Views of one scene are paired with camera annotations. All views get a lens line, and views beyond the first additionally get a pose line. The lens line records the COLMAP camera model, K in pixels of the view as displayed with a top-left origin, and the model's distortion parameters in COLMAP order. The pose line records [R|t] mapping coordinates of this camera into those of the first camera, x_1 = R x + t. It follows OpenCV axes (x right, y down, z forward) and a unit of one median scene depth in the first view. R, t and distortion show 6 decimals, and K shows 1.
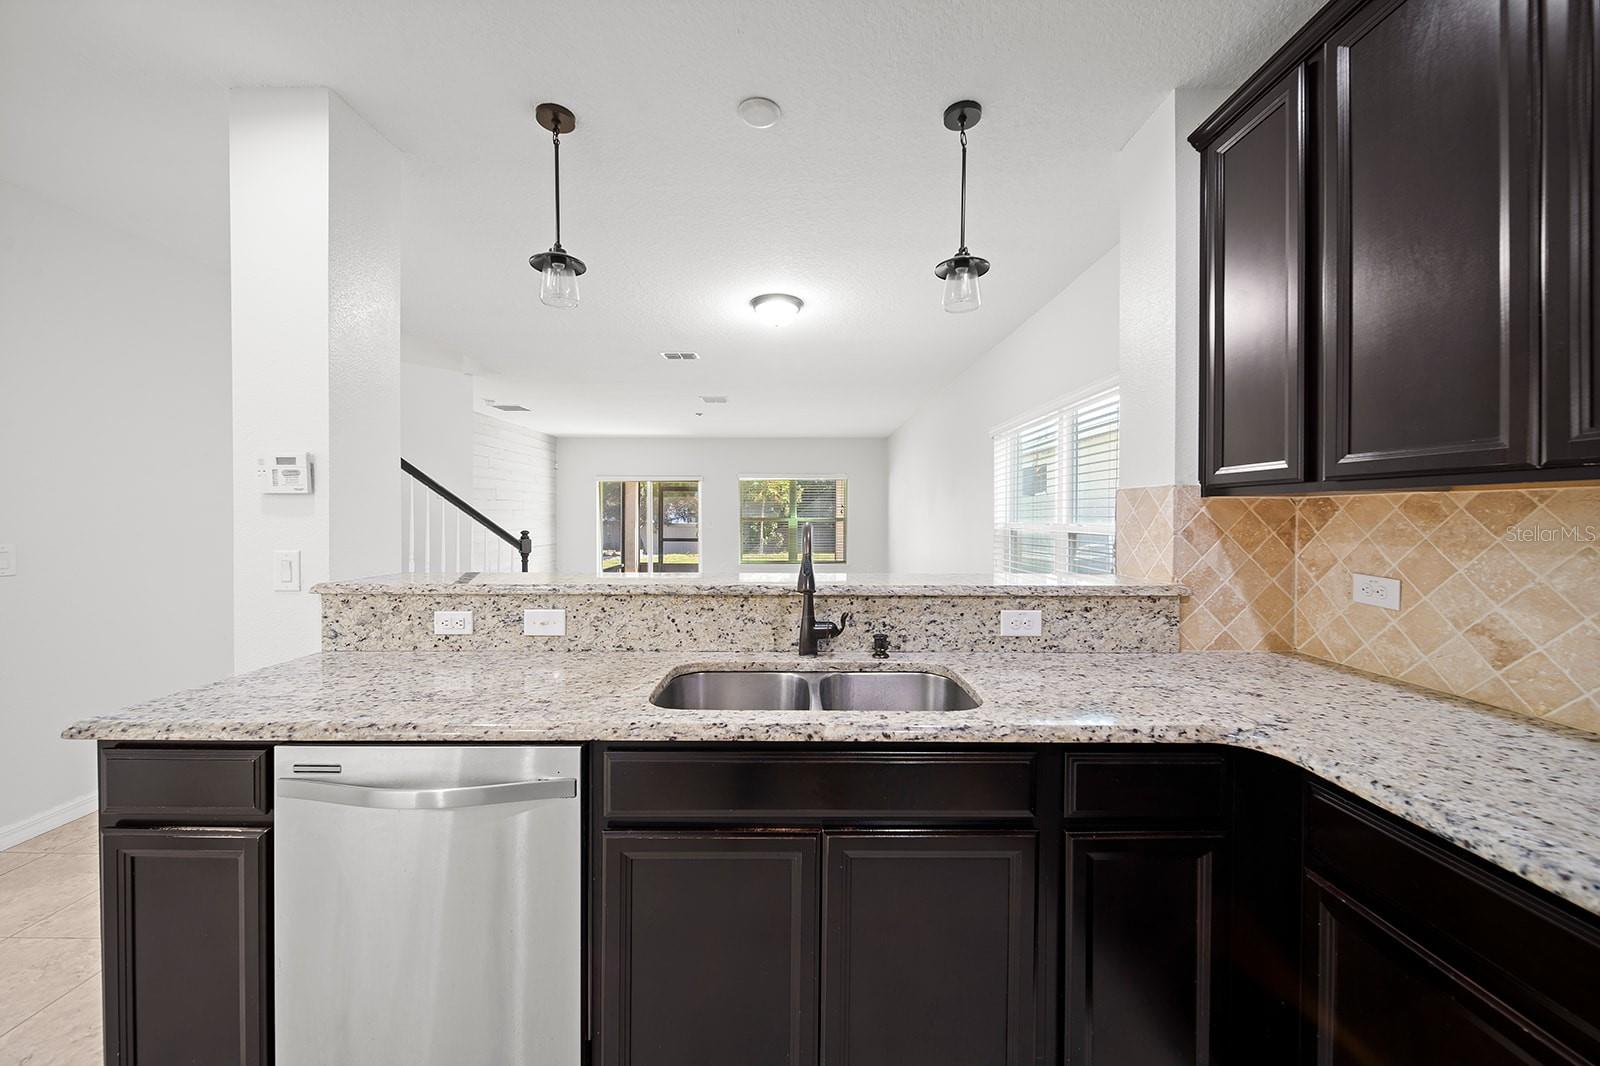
lens RADIAL K [[586.7, 0, 792.3], [0, 586.7, 519.5], [0, 0, 1]] dist [0.000550, -0.000812]
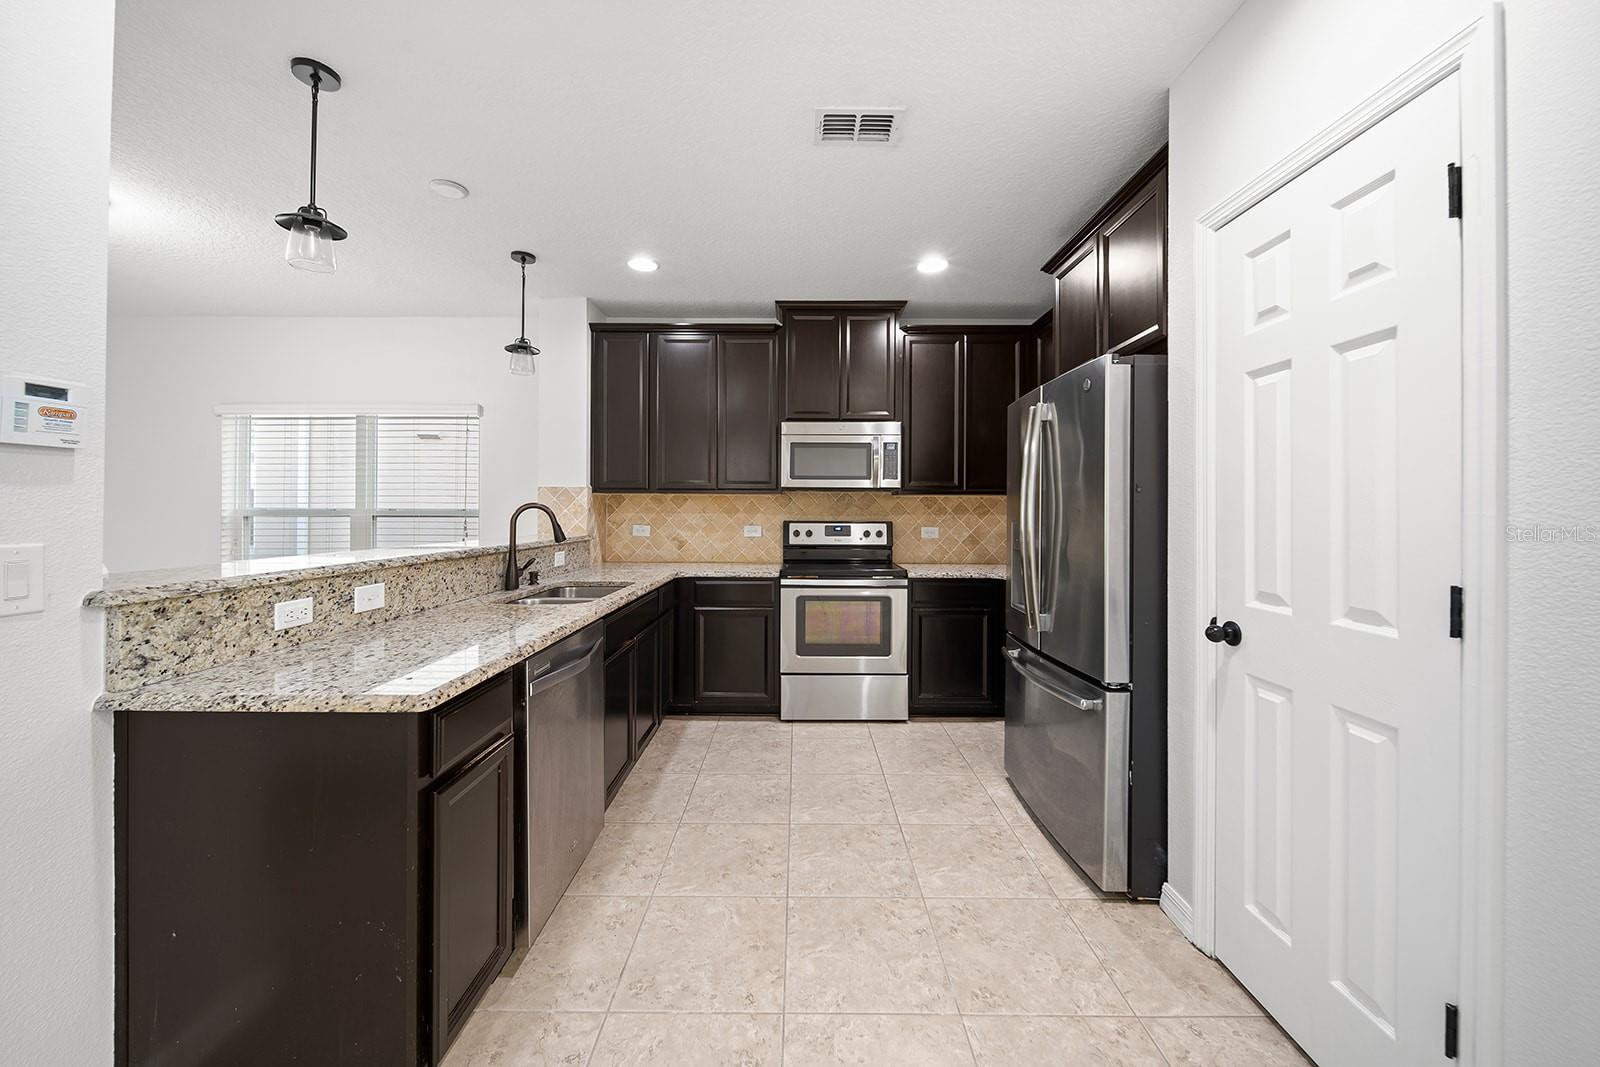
lens RADIAL K [[586.7, 0, 805.5], [0, 586.7, 515.0], [0, 0, 1]] dist [0.000550, -0.000812]
pose [[-0.004500, -0.011291, 0.999926, -1.459574], [0.006621, 0.999914, 0.011321, 0.023368], [-0.999968, 0.006671, -0.004425, 0.234841]]
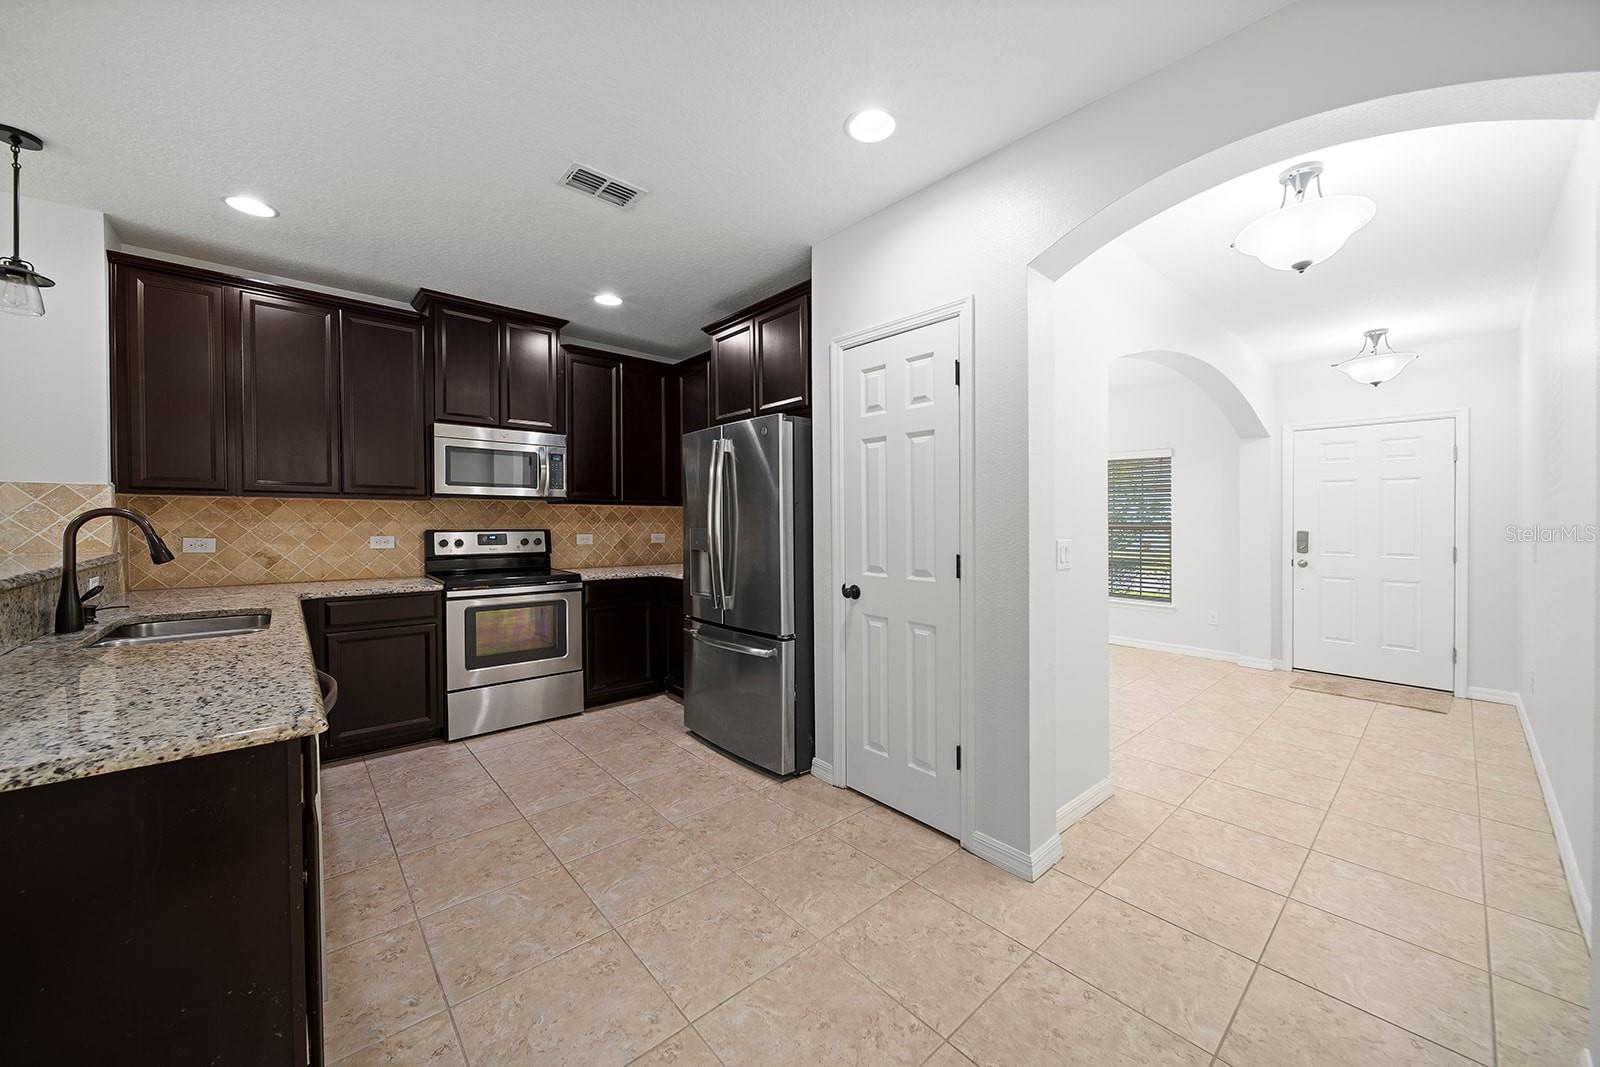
lens RADIAL K [[586.7, 0, 795.2], [0, 586.7, 526.0], [0, 0, 1]] dist [0.000550, -0.000812]
pose [[-0.663665, -0.014181, 0.747895, -1.602104], [0.001096, 0.999801, 0.019930, 0.016920], [-0.748029, 0.014047, -0.663518, 0.707542]]
